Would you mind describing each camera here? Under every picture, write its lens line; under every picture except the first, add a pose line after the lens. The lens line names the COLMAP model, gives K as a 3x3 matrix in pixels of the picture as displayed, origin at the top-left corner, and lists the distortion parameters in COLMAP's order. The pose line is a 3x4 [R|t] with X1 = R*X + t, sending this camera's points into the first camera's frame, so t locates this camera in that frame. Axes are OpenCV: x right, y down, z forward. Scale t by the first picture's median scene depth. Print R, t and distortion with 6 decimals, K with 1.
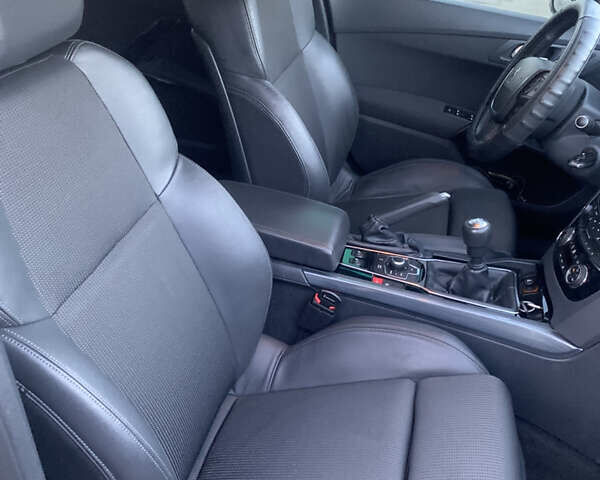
lens RADIAL K [[730.5, 0, 300.0], [0, 730.5, 240.0], [0, 0, 1]] dist [0.023010, -0.051619]
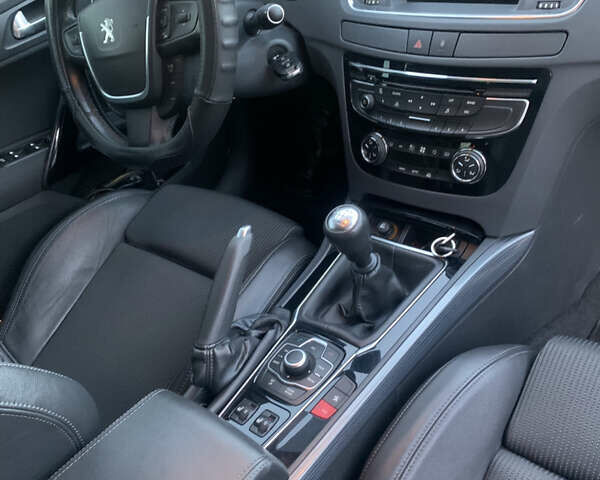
lens RADIAL K [[730.5, 0, 300.0], [0, 730.5, 240.0], [0, 0, 1]] dist [0.023010, -0.051619]
pose [[0.430525, -0.723127, 0.540125, -0.116808], [0.693623, 0.647982, 0.314653, -0.218920], [-0.577526, 0.239177, 0.780550, 0.510262]]
